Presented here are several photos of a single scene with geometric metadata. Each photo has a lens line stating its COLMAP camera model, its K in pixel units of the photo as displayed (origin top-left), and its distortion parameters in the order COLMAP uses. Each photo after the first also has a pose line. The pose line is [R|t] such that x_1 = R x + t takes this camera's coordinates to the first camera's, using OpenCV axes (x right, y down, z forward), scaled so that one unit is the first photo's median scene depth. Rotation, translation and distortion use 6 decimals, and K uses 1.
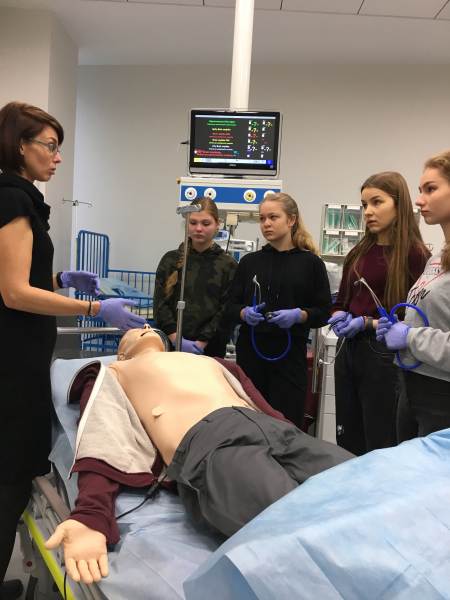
lens RADIAL K [[509.6, 0, 225.0], [0, 509.6, 300.0], [0, 0, 1]] dist [0.081594, -0.111981]
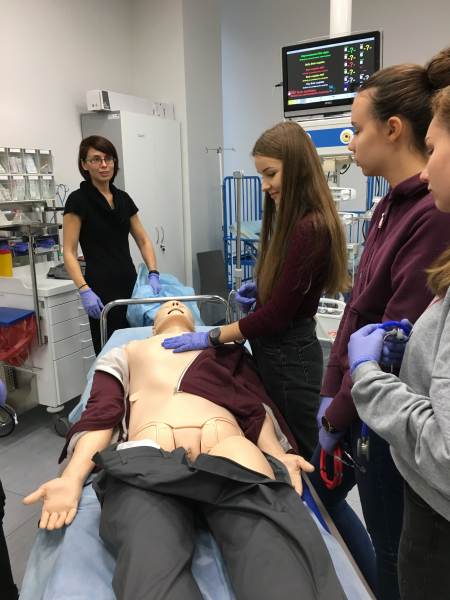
lens RADIAL K [[509.6, 0, 225.0], [0, 509.6, 300.0], [0, 0, 1]] dist [0.081594, -0.111981]
pose [[0.906427, 0.013240, -0.422155, 0.238081], [0.053670, 0.987795, 0.146218, -0.064294], [0.418939, -0.155193, 0.894654, 0.062943]]
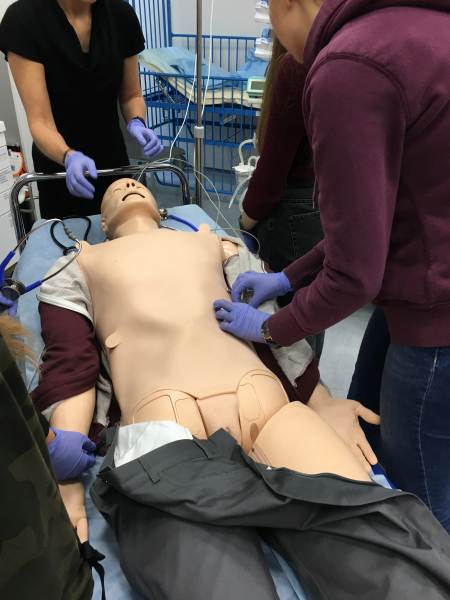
lens RADIAL K [[521.9, 0, 225.0], [0, 521.9, 300.0], [0, 0, 1]] dist [0.010396, 0.000886]
pose [[0.977022, 0.066737, -0.202420, 0.091890], [0.030667, 0.895816, 0.443367, -0.082470], [0.210920, -0.439387, 0.873185, 0.176806]]
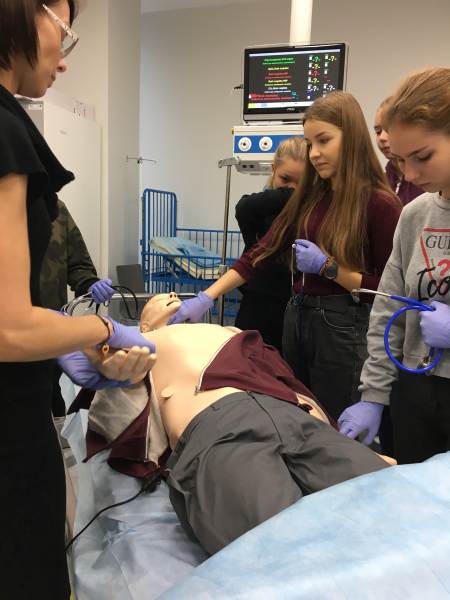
lens RADIAL K [[509.6, 0, 225.0], [0, 509.6, 300.0], [0, 0, 1]] dist [0.081594, -0.111981]
pose [[0.985142, 0.004810, -0.171673, 0.057695], [0.010084, 0.996263, 0.085777, -0.009734], [0.171444, -0.086234, 0.981413, 0.070534]]
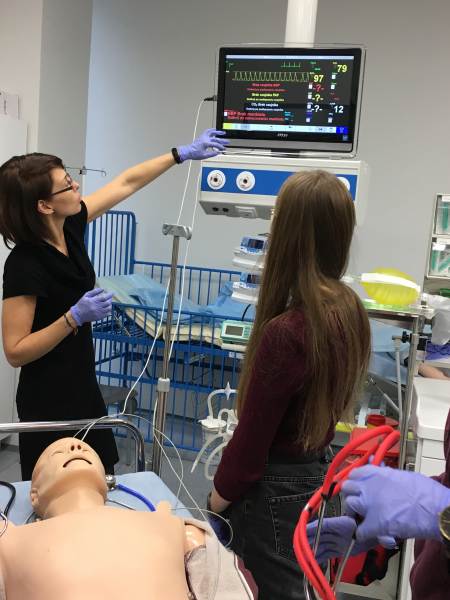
lens RADIAL K [[691.6, 0, 225.0], [0, 691.6, 300.0], [0, 0, 1]] dist [0.067100, 0.013951]
pose [[0.985692, 0.037094, -0.164424, 0.093482], [-0.028682, 0.998170, 0.053242, -0.105349], [0.166098, -0.047764, 0.984952, 0.140843]]
